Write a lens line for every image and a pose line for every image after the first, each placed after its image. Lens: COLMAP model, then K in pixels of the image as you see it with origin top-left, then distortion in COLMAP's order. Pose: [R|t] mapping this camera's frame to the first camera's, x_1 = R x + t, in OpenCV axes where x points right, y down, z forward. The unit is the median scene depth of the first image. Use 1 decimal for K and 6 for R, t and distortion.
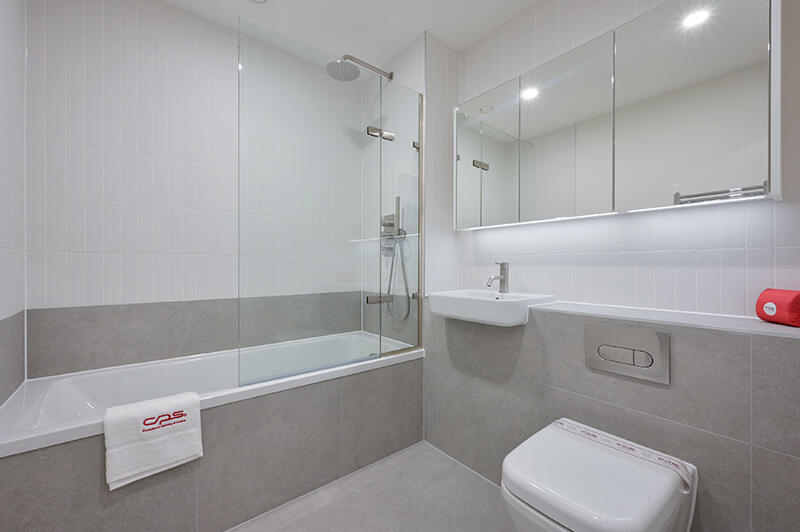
lens RADIAL K [[333.5, 0, 400.0], [0, 333.5, 266.0], [0, 0, 1]] dist [-0.000959, 0.000020]
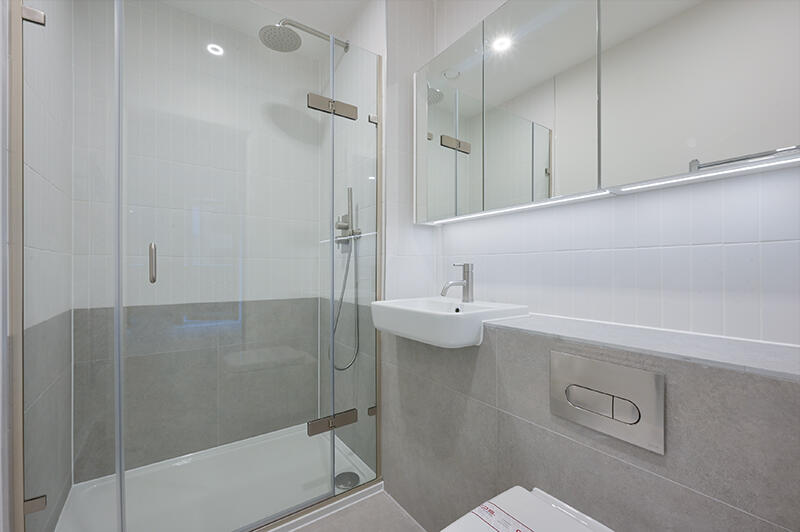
lens RADIAL K [[336.6, 0, 400.0], [0, 336.6, 266.0], [0, 0, 1]] dist [0.000623, -0.000121]
pose [[0.993504, -0.003372, -0.113743, 0.244775], [0.002772, 0.999981, -0.005435, -0.000633], [0.113759, 0.005085, 0.993495, 0.195682]]
